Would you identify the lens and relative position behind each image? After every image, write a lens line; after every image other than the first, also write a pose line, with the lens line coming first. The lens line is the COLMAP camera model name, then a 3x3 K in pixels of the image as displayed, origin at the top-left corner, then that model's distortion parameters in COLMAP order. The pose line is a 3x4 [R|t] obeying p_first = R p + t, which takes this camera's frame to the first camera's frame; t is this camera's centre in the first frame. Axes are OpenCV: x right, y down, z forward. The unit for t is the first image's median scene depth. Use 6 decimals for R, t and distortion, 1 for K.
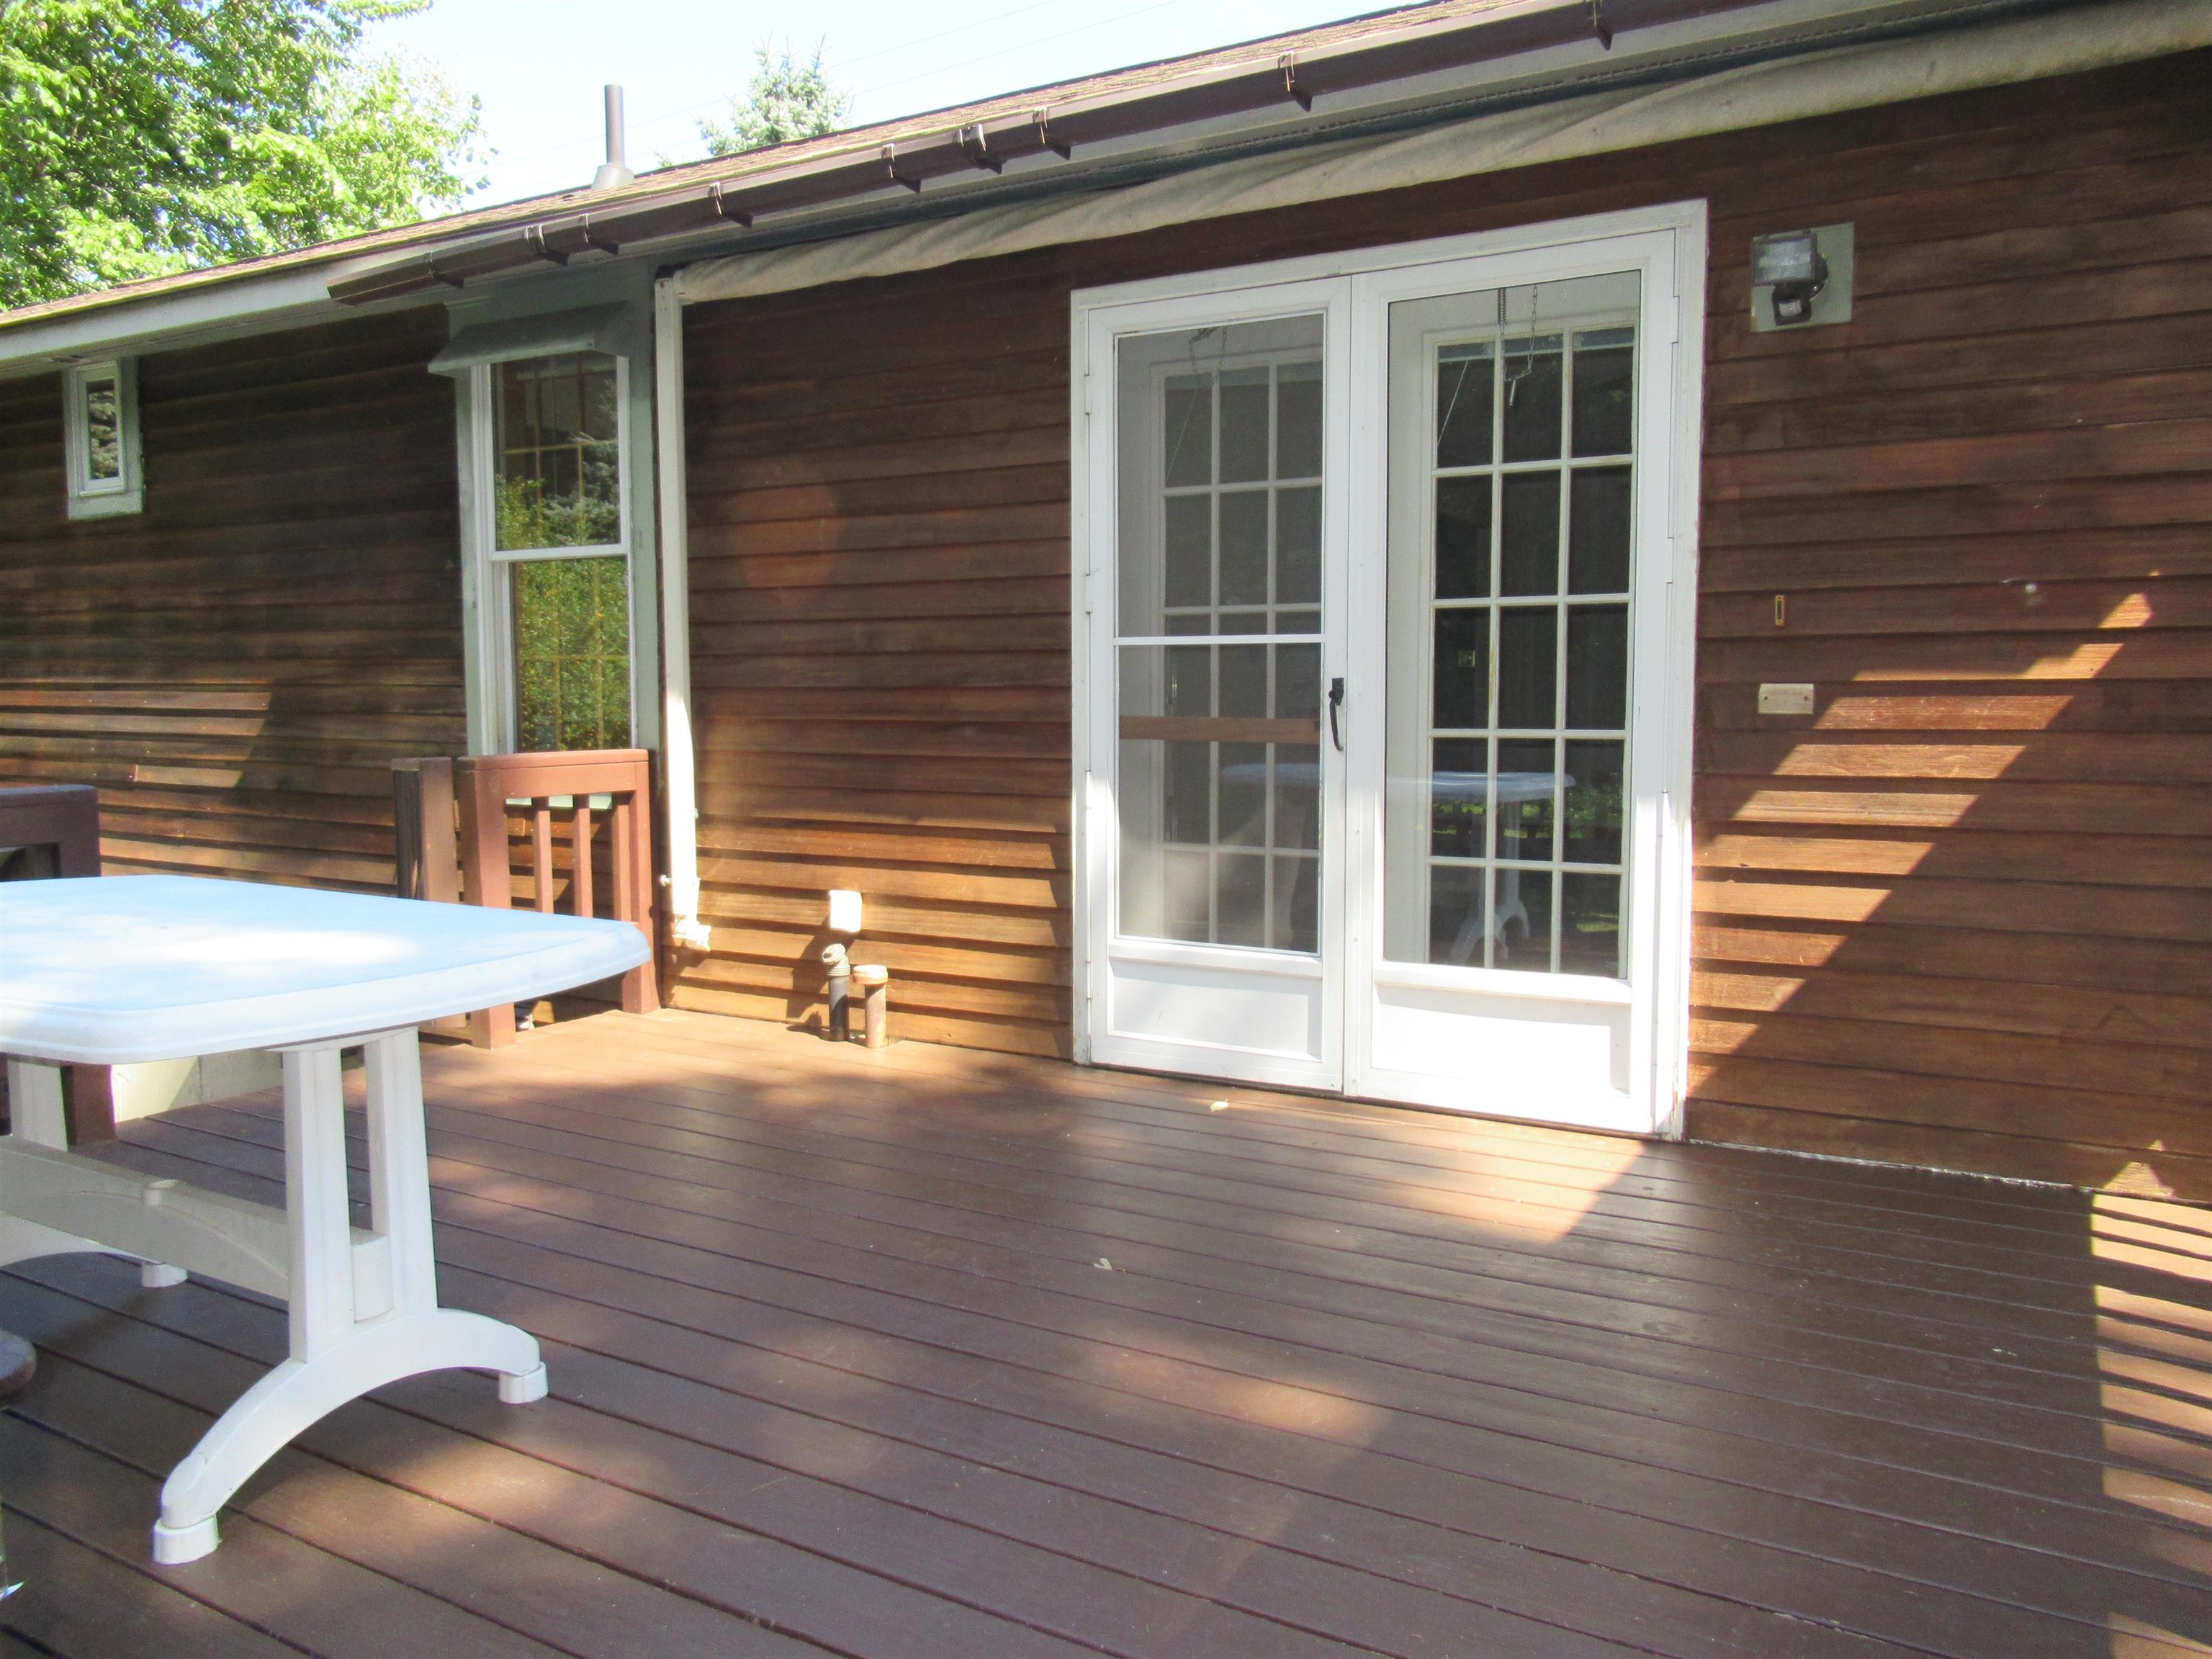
lens RADIAL K [[1712.9, 0, 1106.0], [0, 1712.9, 829.5], [0, 0, 1]] dist [0.013500, 0.000036]
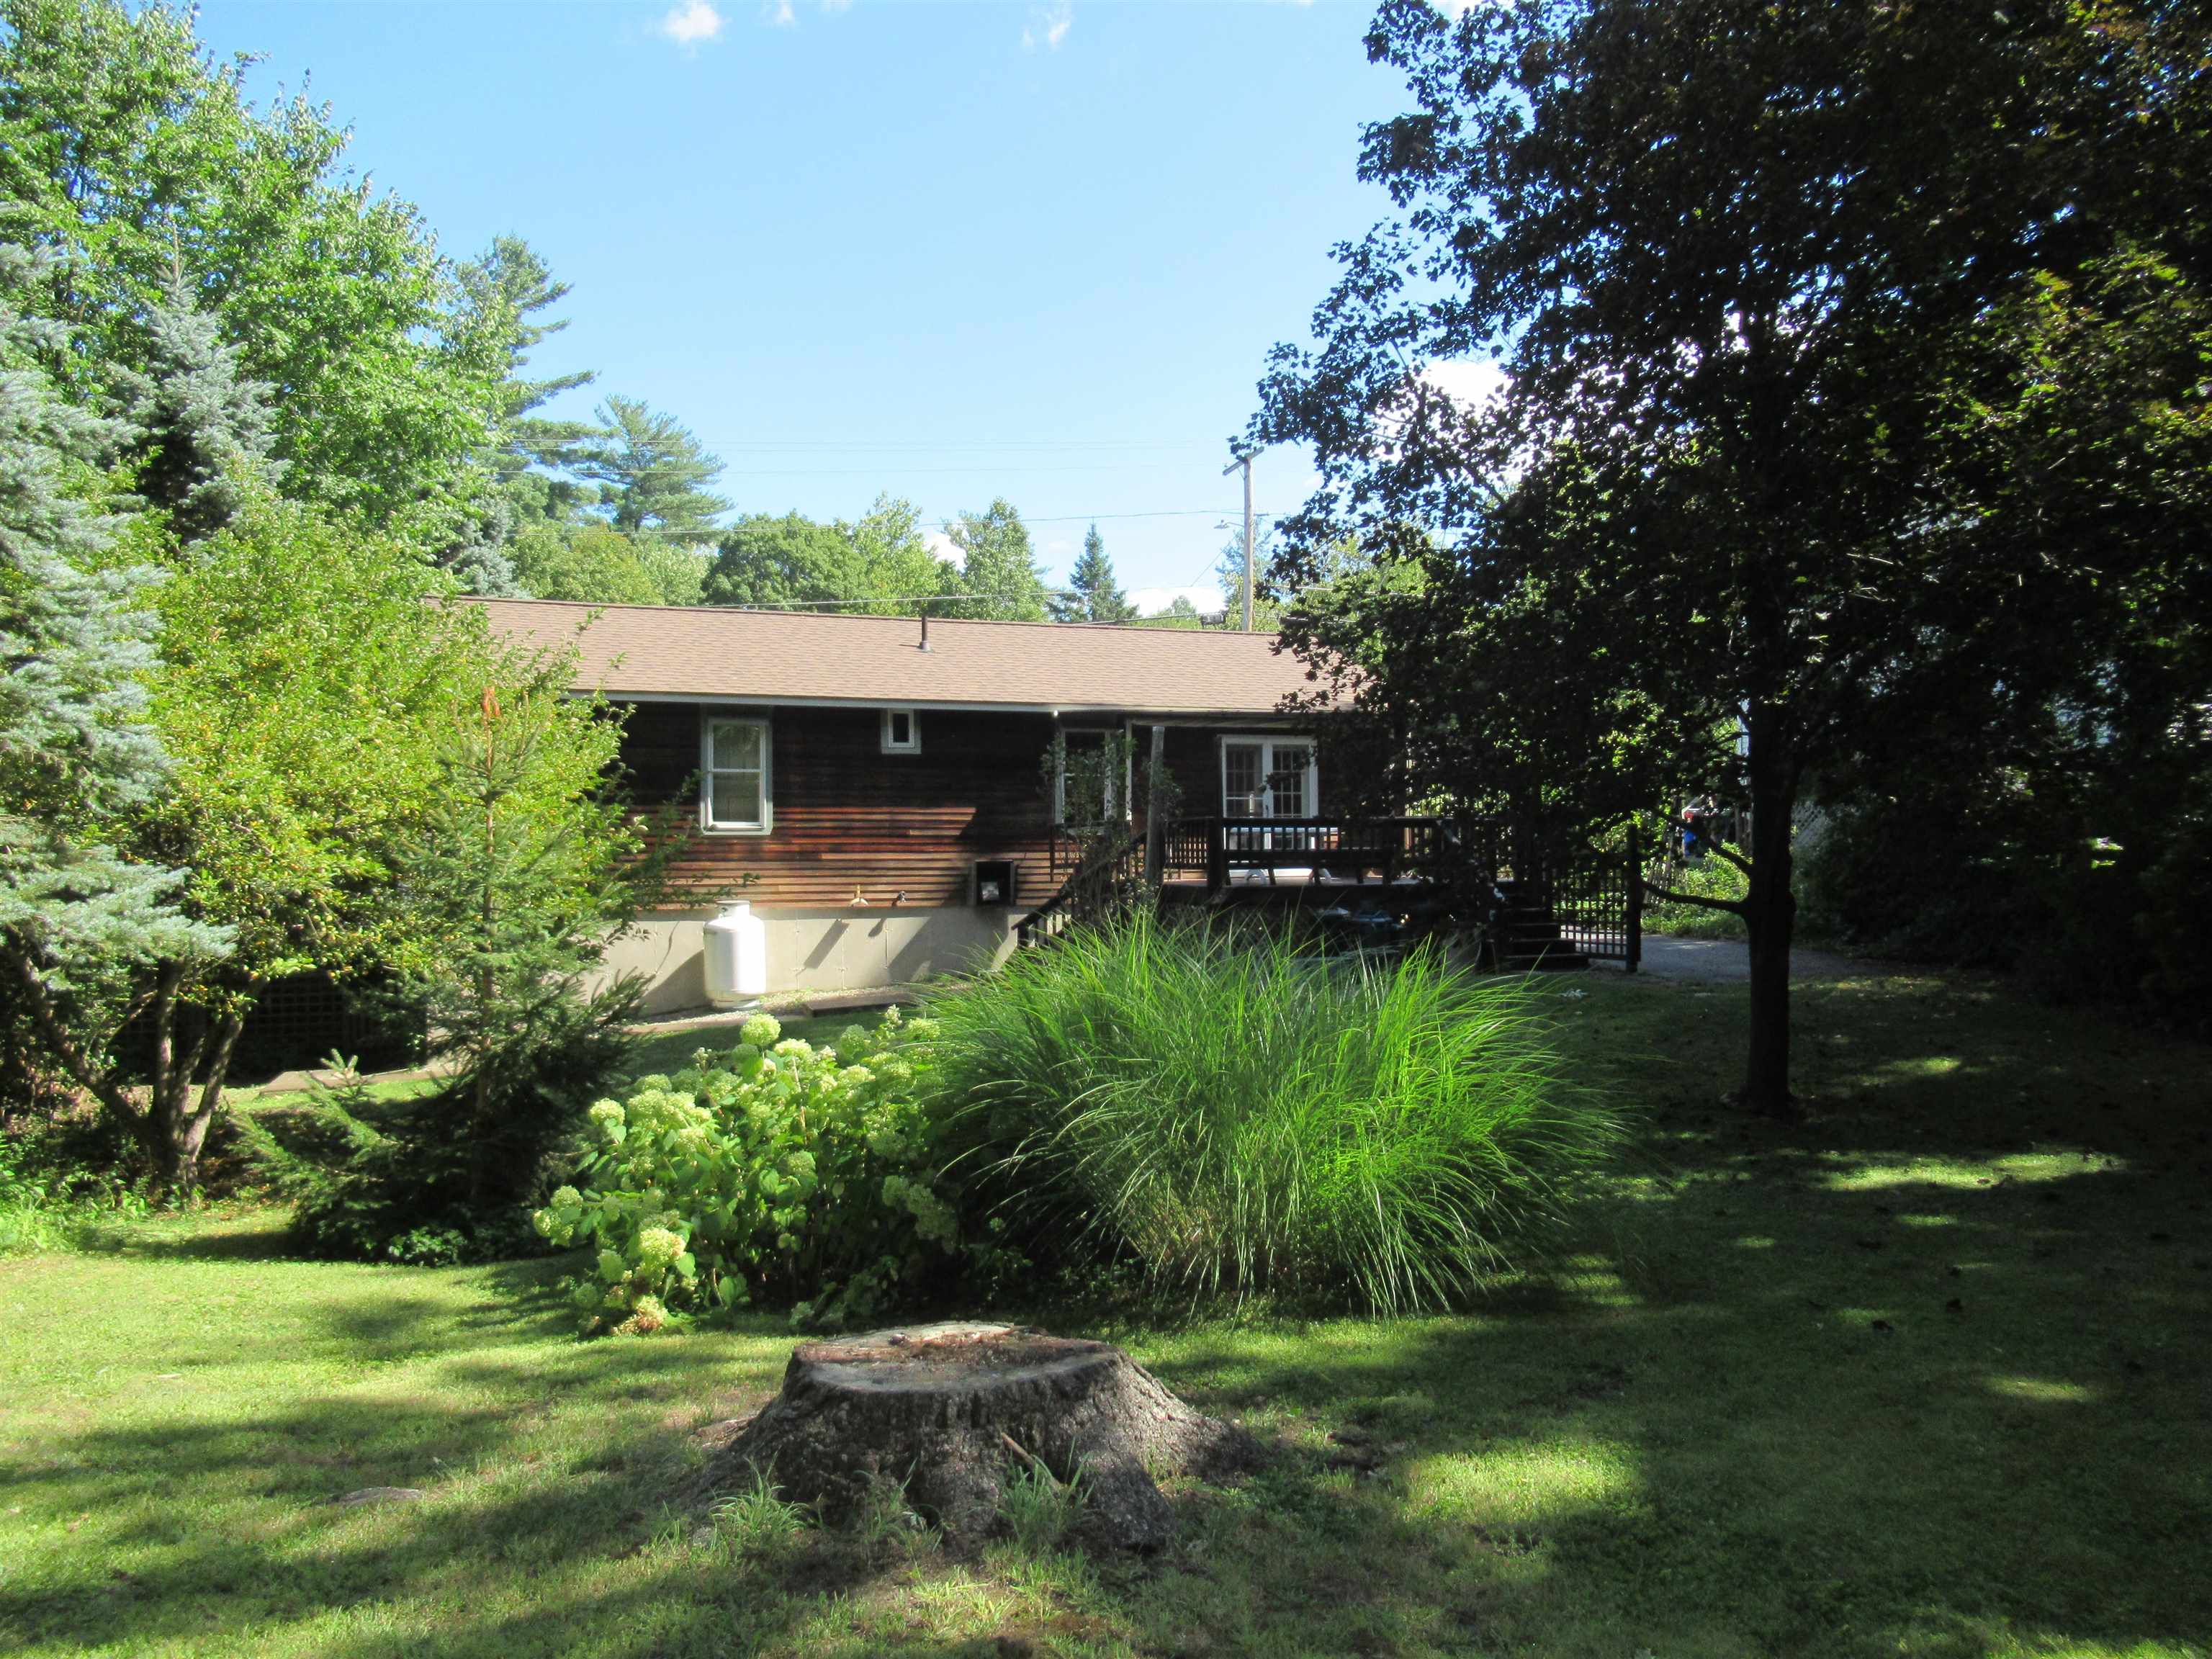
lens RADIAL K [[1712.9, 0, 1106.0], [0, 1712.9, 829.5], [0, 0, 1]] dist [0.013500, 0.000036]
pose [[0.669538, 0.008653, 0.742727, -4.198816], [0.064878, 0.995429, -0.070081, 0.331258], [-0.739939, 0.095108, 0.665917, -2.255081]]
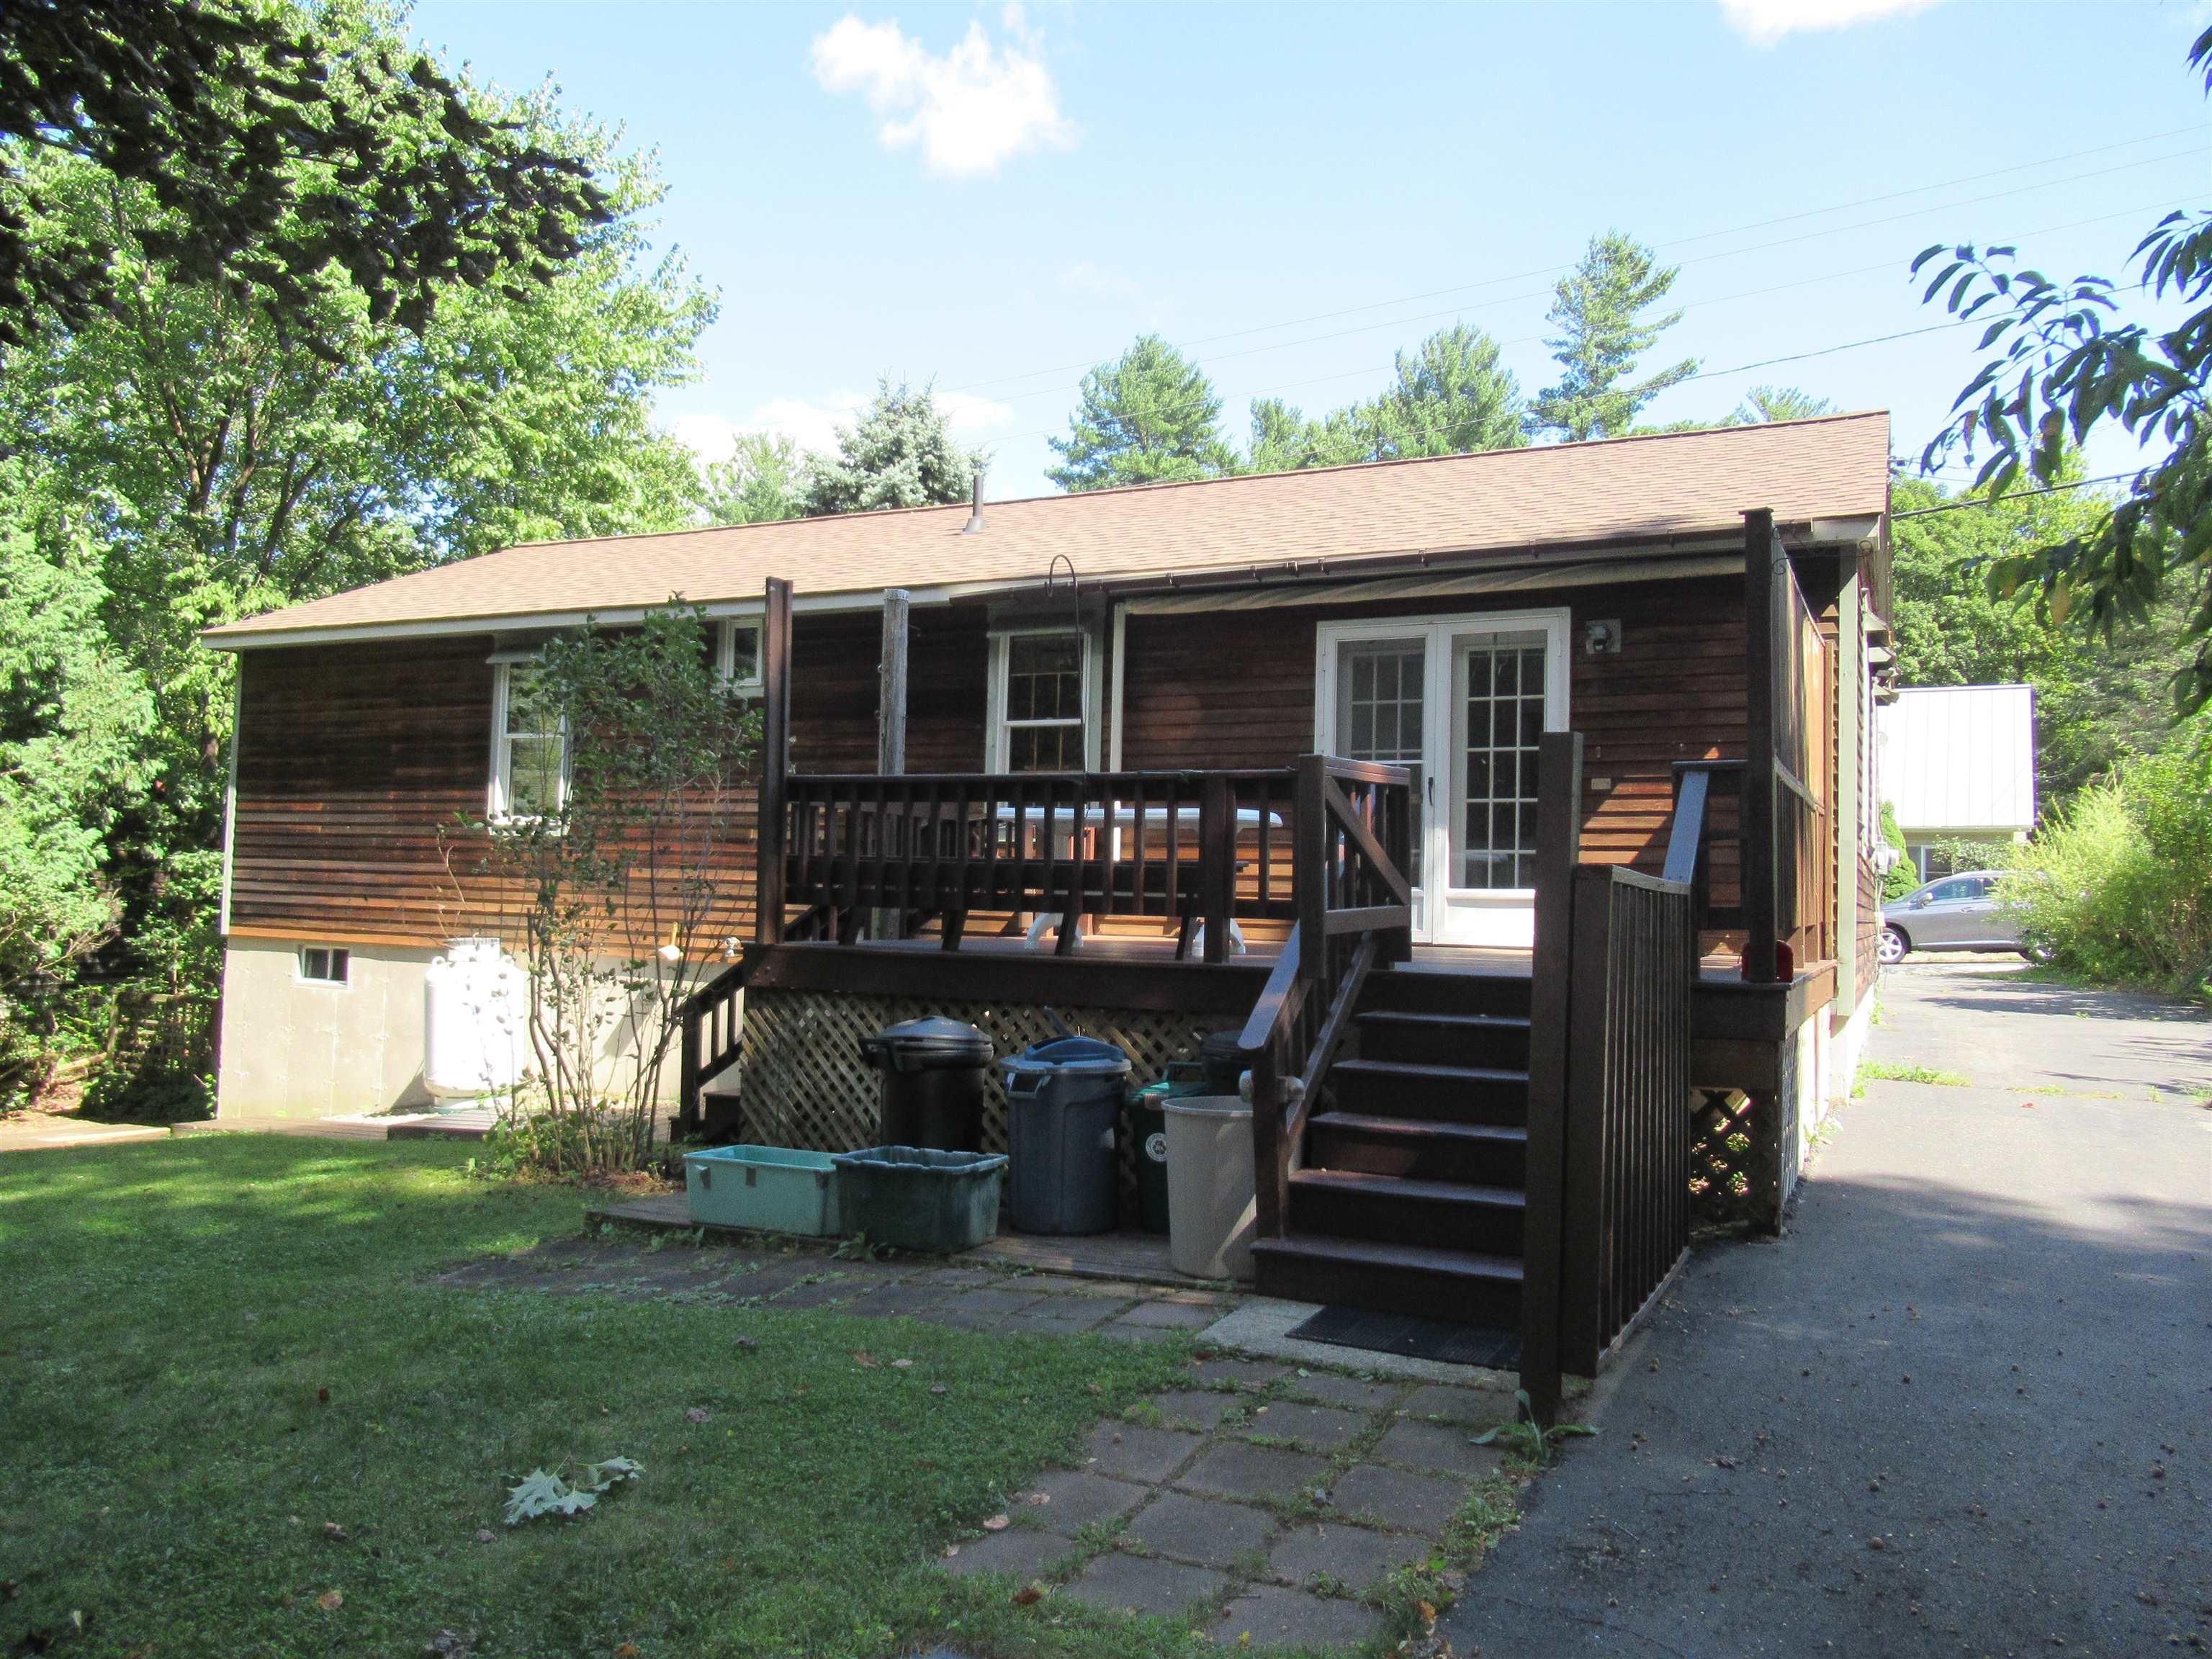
lens RADIAL K [[1712.9, 0, 1106.0], [0, 1712.9, 829.5], [0, 0, 1]] dist [0.013500, 0.000036]
pose [[0.996817, 0.028260, 0.074551, -0.490783], [-0.018827, 0.992064, -0.124320, 0.288908], [-0.077473, 0.122520, 0.989438, -1.352829]]
